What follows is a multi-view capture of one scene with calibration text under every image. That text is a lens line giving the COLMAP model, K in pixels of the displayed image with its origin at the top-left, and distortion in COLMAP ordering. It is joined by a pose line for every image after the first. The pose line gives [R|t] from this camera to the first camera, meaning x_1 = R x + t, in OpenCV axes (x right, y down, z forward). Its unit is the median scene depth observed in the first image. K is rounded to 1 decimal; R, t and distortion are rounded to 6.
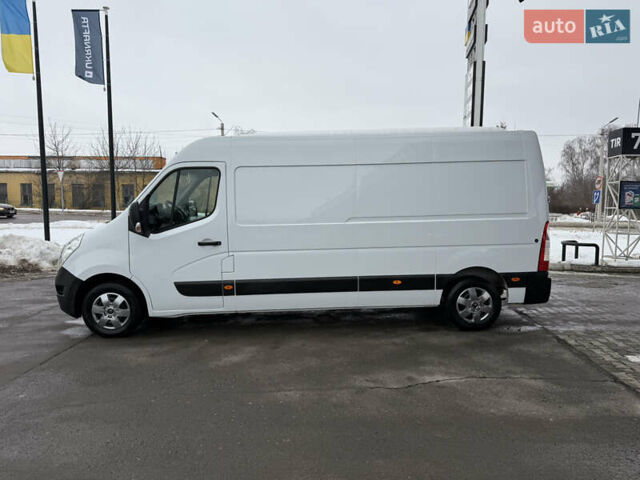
lens RADIAL K [[452.9, 0, 320.0], [0, 452.9, 240.0], [0, 0, 1]] dist [0.063073, -0.081720]
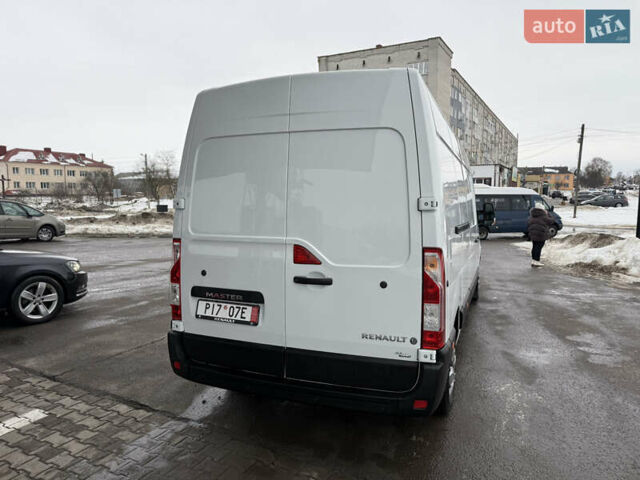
lens RADIAL K [[444.8, 0, 320.0], [0, 444.8, 231.7], [0, 0, 1]] dist [0.040574, -0.051168]
pose [[-0.403300, 0.062774, -0.912912, 0.996558], [-0.085064, 0.990753, 0.105705, -0.134321], [0.911106, 0.120286, -0.394230, 1.456428]]
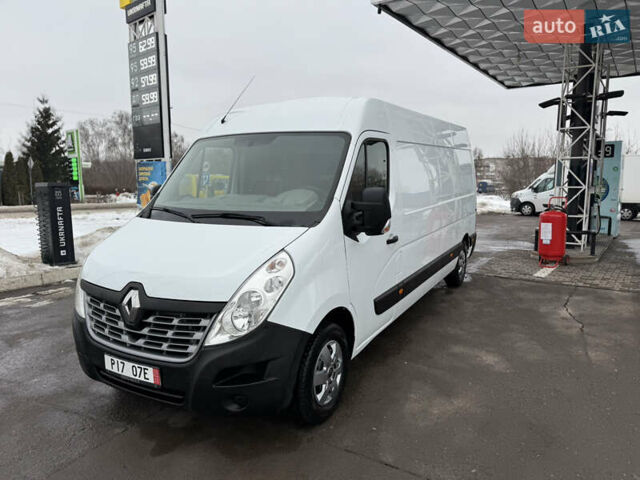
lens RADIAL K [[453.6, 0, 321.2], [0, 453.6, 237.9], [0, 0, 1]] dist [0.049567, -0.058319]
pose [[0.513994, -0.115996, 0.849915, -0.955922], [0.085483, 0.992809, 0.083802, -0.070502], [-0.853524, 0.029579, 0.520214, 0.701249]]
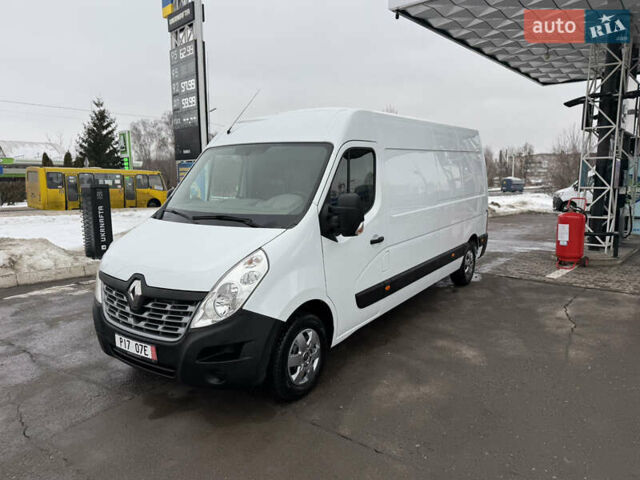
lens RADIAL K [[453.0, 0, 317.5], [0, 453.0, 240.9], [0, 0, 1]] dist [0.063411, -0.081590]
pose [[0.600221, -0.119589, 0.790843, -0.967708], [0.082601, 0.992740, 0.087428, -0.073440], [-0.795557, 0.012849, 0.605742, 0.579874]]
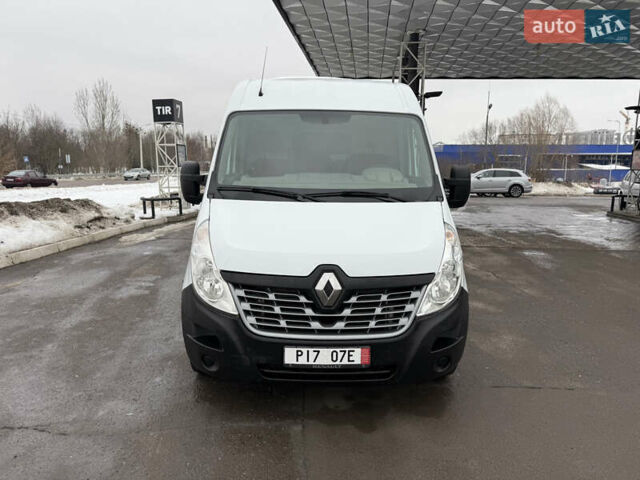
lens RADIAL K [[453.0, 0, 317.5], [0, 453.0, 240.9], [0, 0, 1]] dist [0.063411, -0.081590]
pose [[0.011380, -0.169371, 0.985487, -1.112677], [0.080201, 0.982530, 0.167936, -0.104023], [-0.996714, 0.077126, 0.024765, 1.172075]]
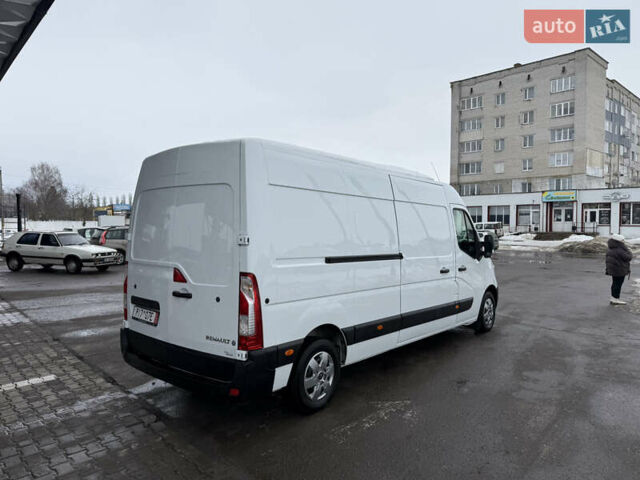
lens RADIAL K [[444.8, 0, 320.0], [0, 444.8, 231.7], [0, 0, 1]] dist [0.040574, -0.051168]
pose [[-0.674289, 0.006687, -0.738437, 0.907504], [-0.069347, 0.994967, 0.072333, -0.190973], [0.735204, 0.099982, -0.670431, 1.893348]]
